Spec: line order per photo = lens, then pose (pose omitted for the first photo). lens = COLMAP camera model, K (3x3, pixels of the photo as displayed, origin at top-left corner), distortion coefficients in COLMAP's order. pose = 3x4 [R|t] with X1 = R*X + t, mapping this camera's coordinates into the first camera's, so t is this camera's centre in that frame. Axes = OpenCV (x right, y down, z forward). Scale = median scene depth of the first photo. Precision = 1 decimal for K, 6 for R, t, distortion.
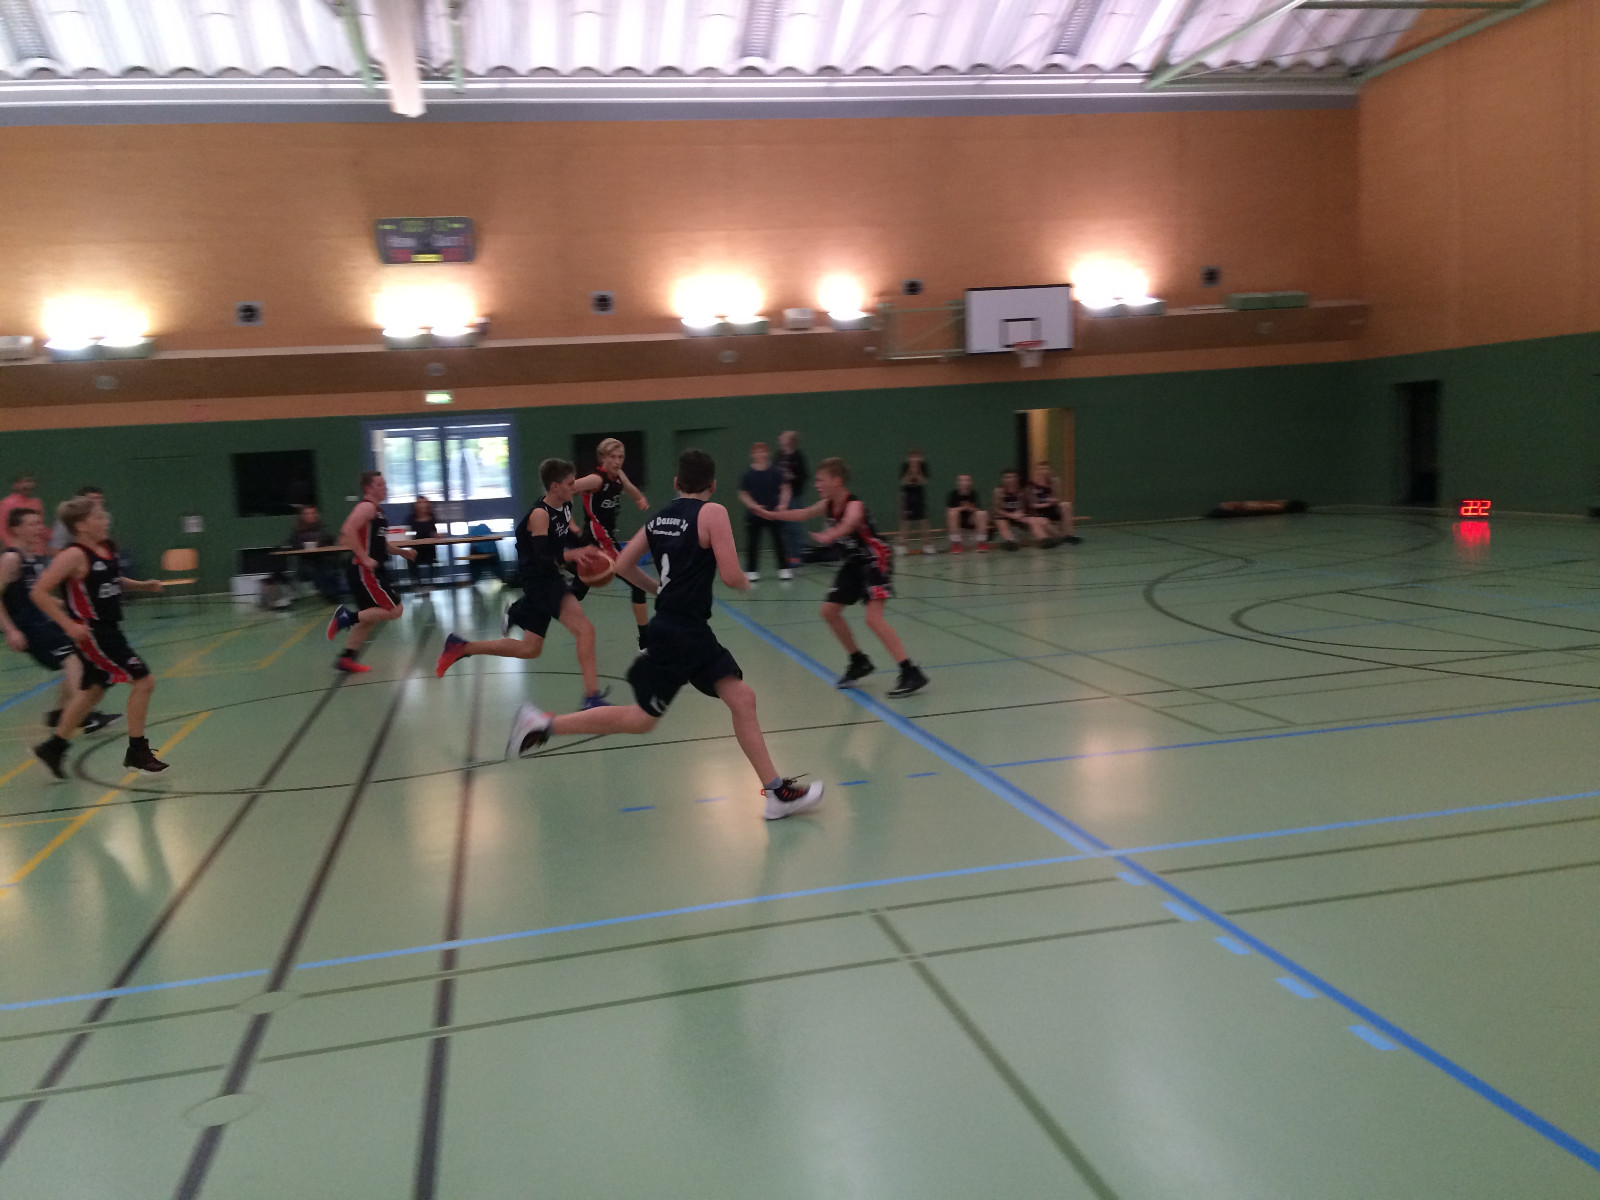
lens RADIAL K [[1368.7, 0, 814.0], [0, 1368.7, 597.3], [0, 0, 1]] dist [0.126101, -0.162347]
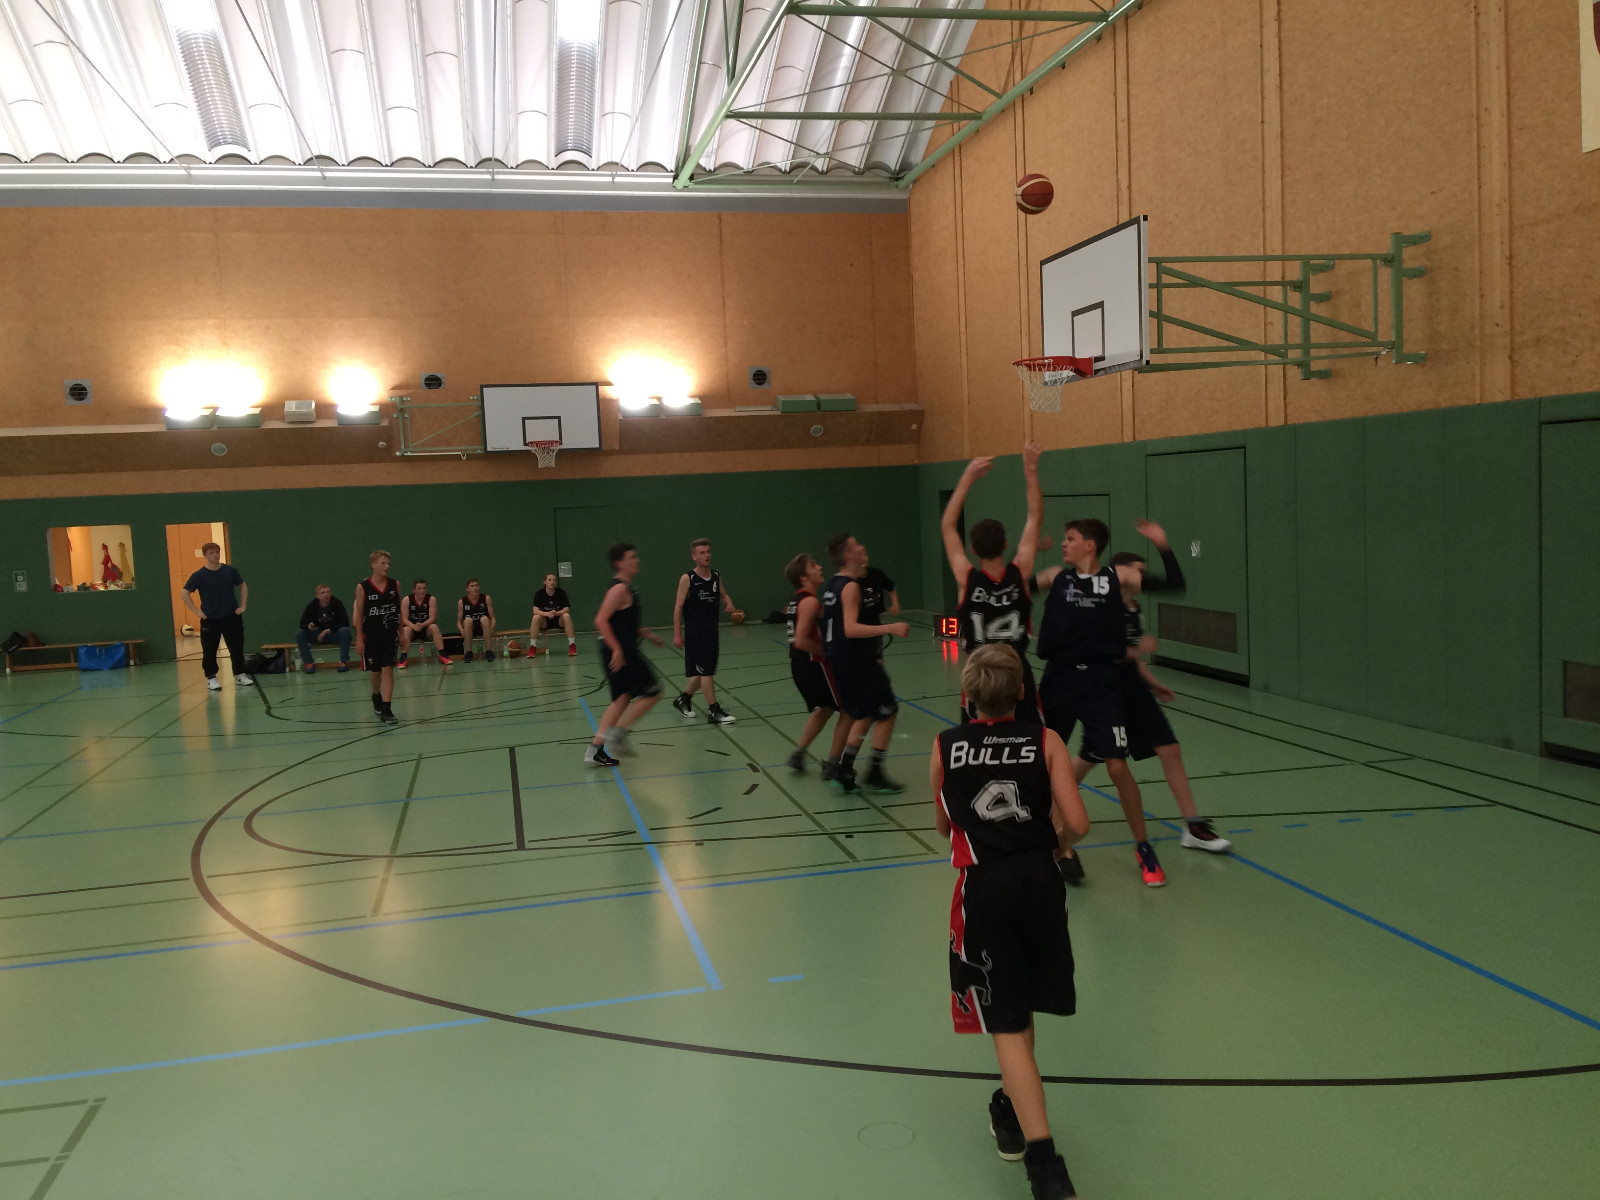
lens RADIAL K [[1368.7, 0, 805.6], [0, 1368.7, 577.7], [0, 0, 1]] dist [0.126101, -0.162347]
pose [[0.999900, 0.013574, -0.003978, 0.341205], [-0.013818, 0.997485, -0.069525, -0.025524], [0.003025, 0.069573, 0.997572, 0.048976]]
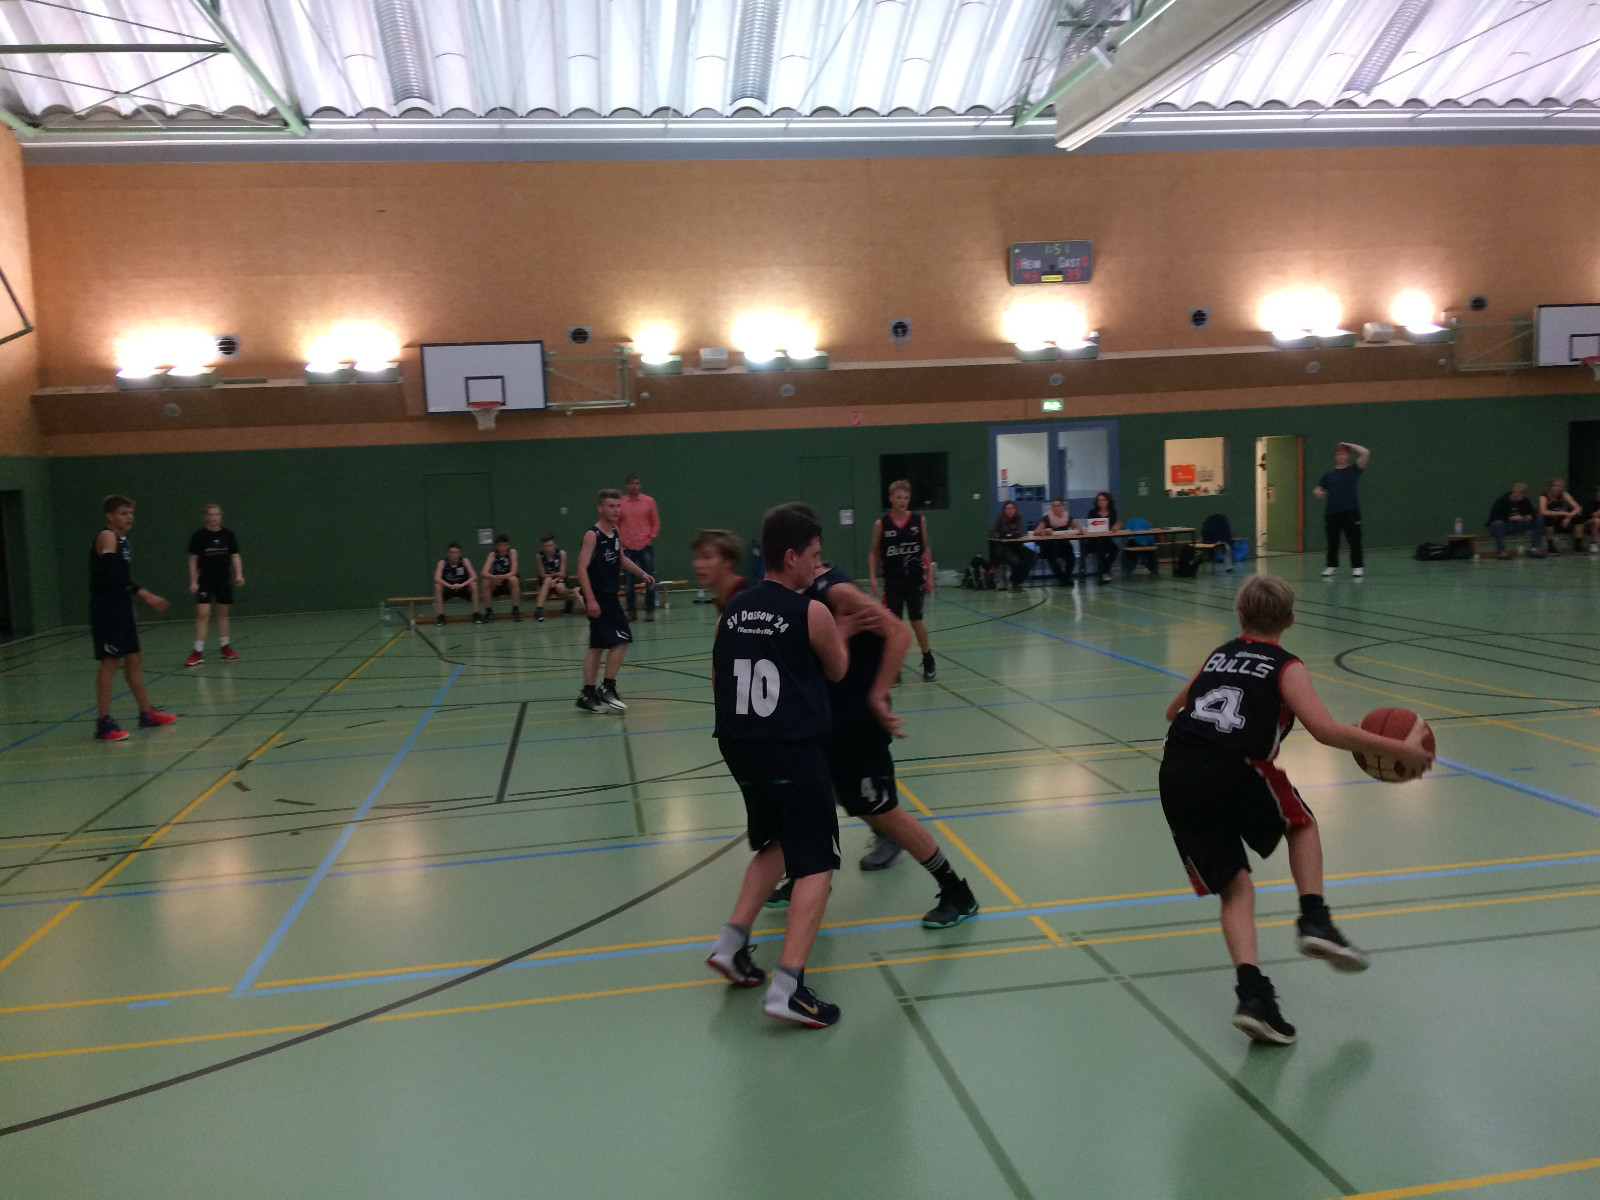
lens RADIAL K [[1368.7, 0, 799.1], [0, 1368.7, 596.8], [0, 0, 1]] dist [0.126101, -0.162347]
pose [[0.999288, 0.015487, -0.034397, -0.412145], [-0.016351, 0.999554, -0.024995, 0.035578], [0.033995, 0.025540, 0.999096, -0.085750]]
